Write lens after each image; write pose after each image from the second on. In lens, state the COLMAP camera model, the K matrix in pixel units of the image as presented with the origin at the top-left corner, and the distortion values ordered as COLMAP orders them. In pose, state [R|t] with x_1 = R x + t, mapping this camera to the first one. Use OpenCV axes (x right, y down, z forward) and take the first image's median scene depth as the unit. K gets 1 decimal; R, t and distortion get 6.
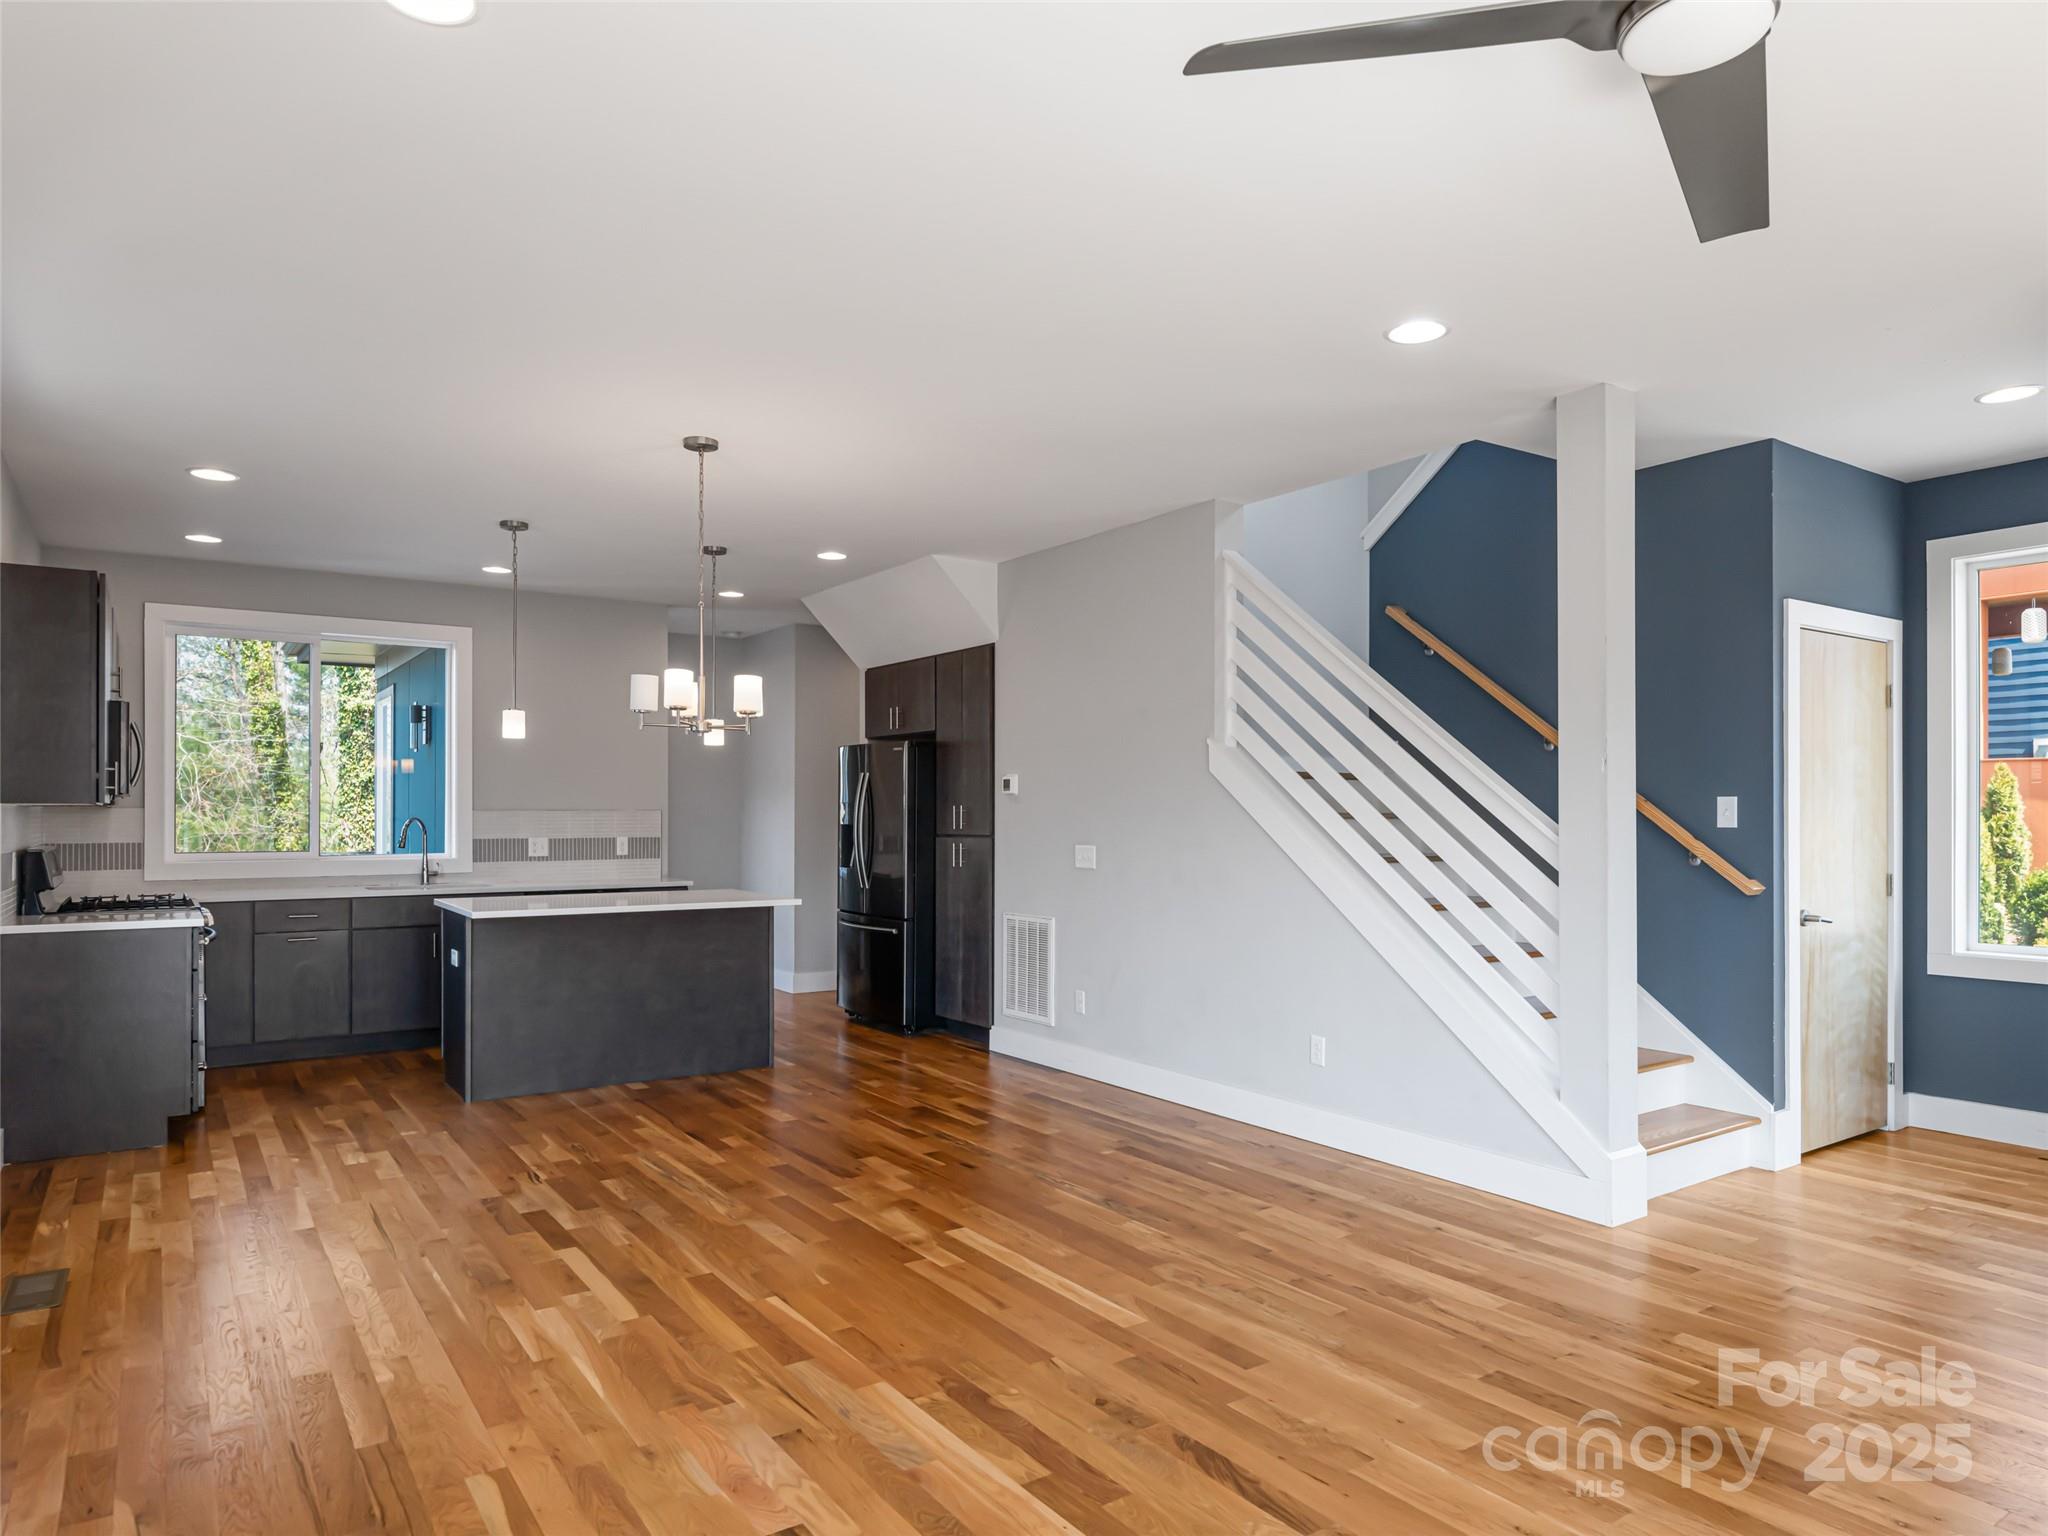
lens RADIAL K [[1256.8, 0, 1058.3], [0, 1256.8, 814.6], [0, 0, 1]] dist [0.006722, -0.000116]
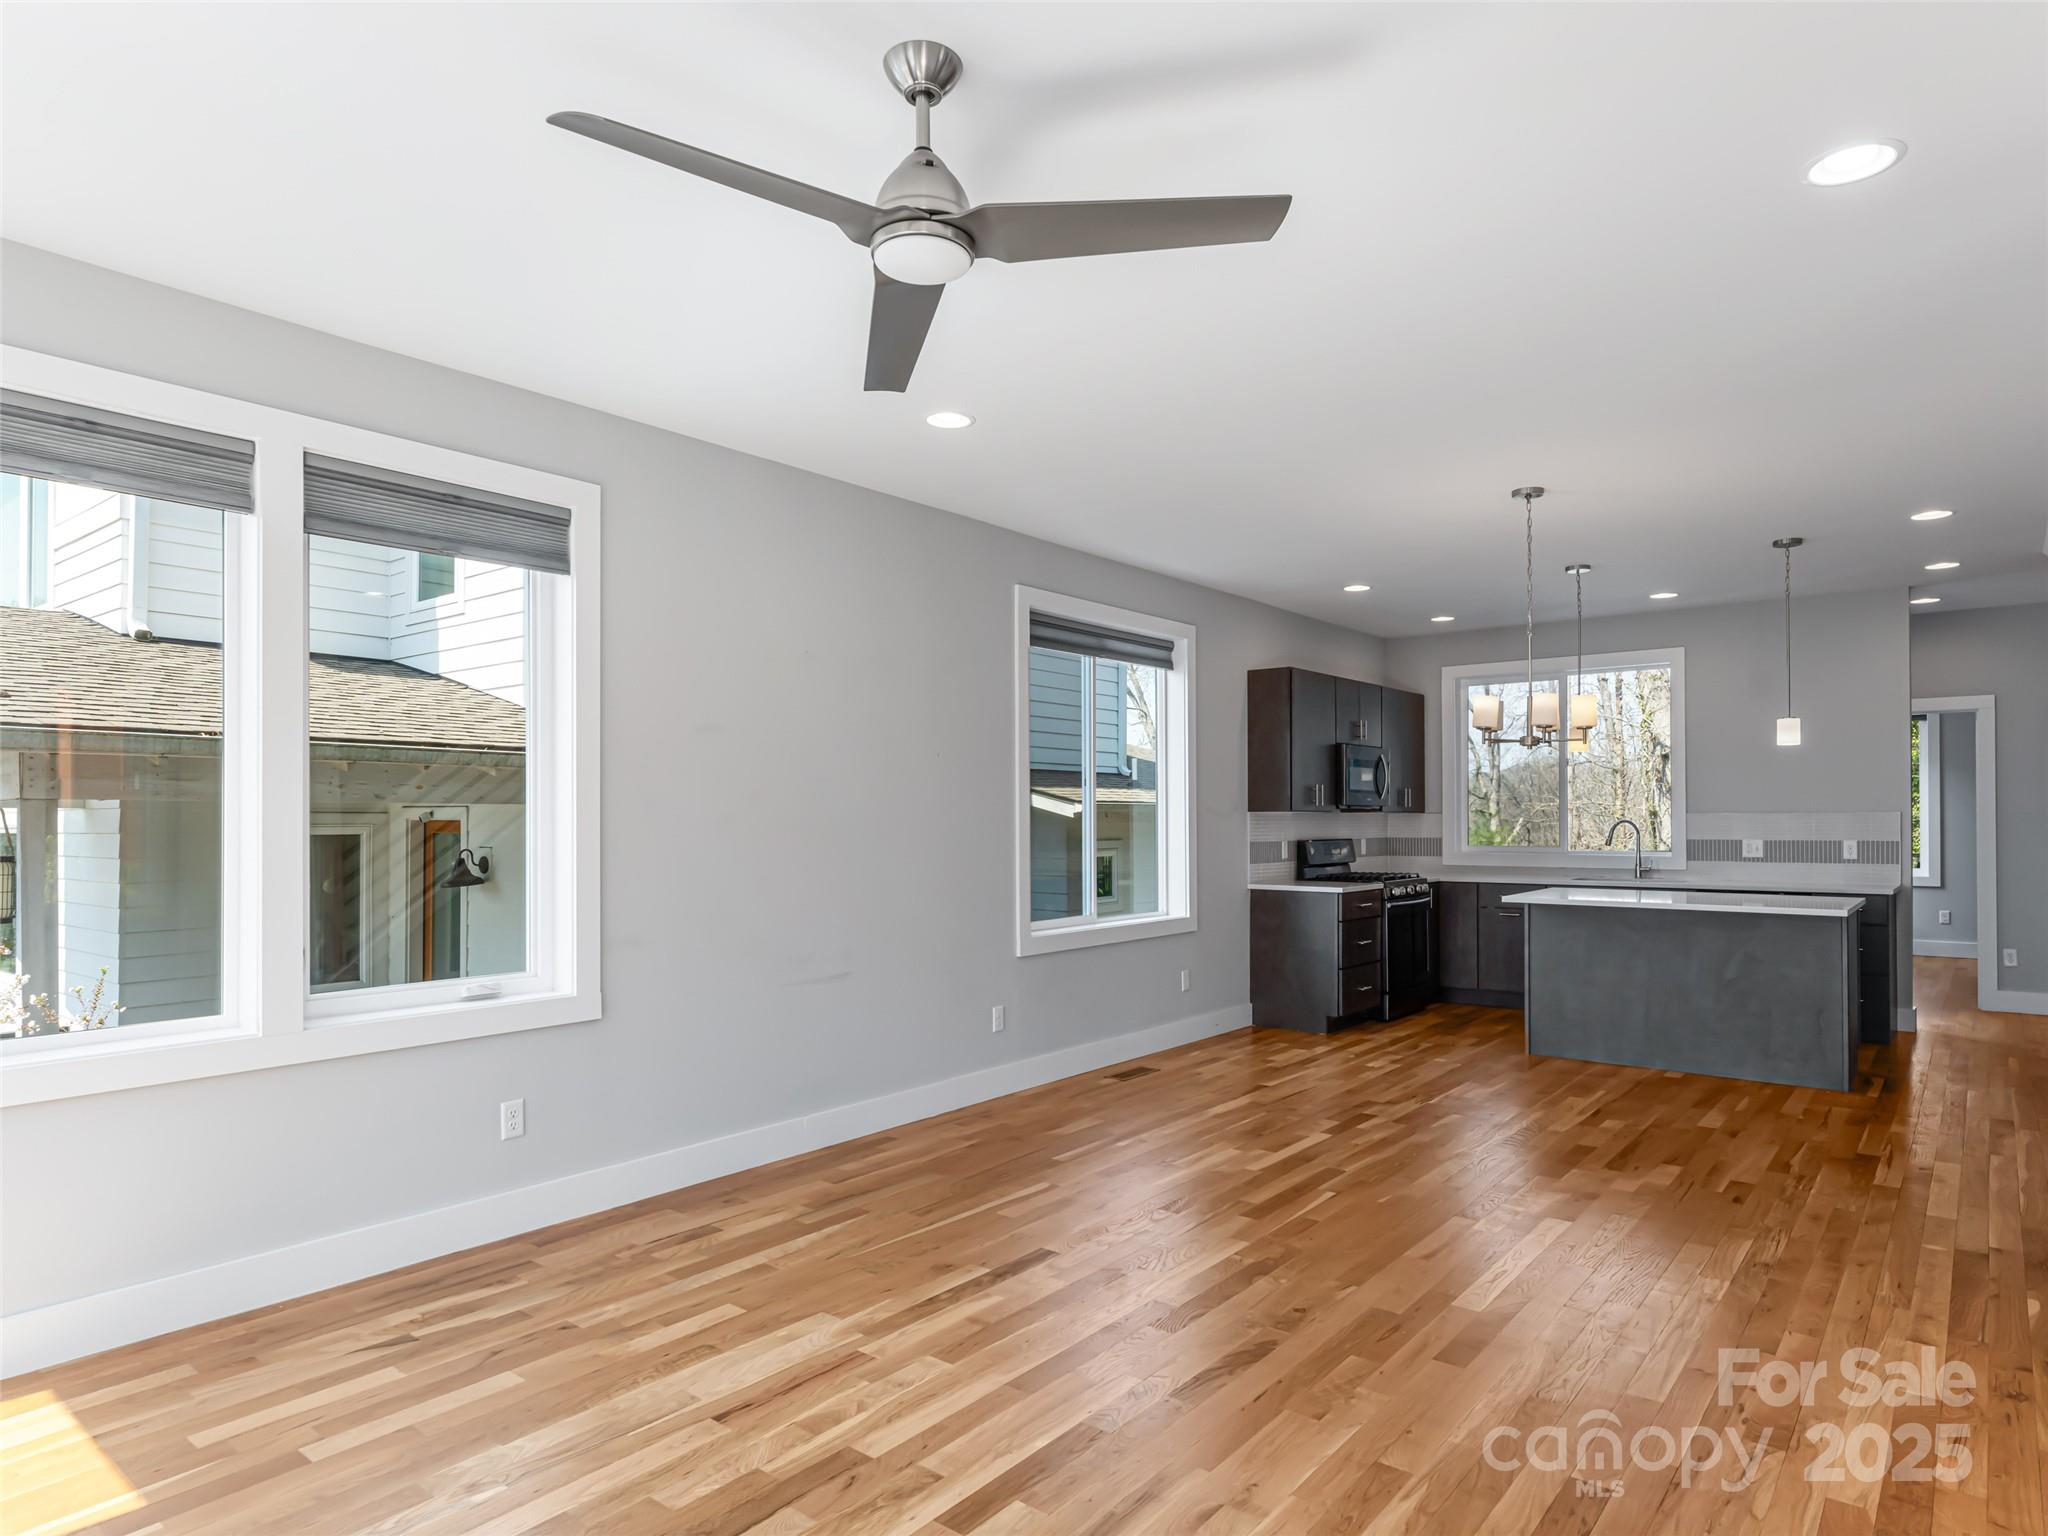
lens RADIAL K [[1215.0, 0, 1033.5], [0, 1215.0, 812.1], [0, 0, 1]] dist [0.008792, 0.002047]
pose [[0.277728, -0.006827, -0.960636, 0.612835], [0.004081, 0.999974, -0.005926, -0.000519], [0.960651, -0.002275, 0.277749, 0.247429]]
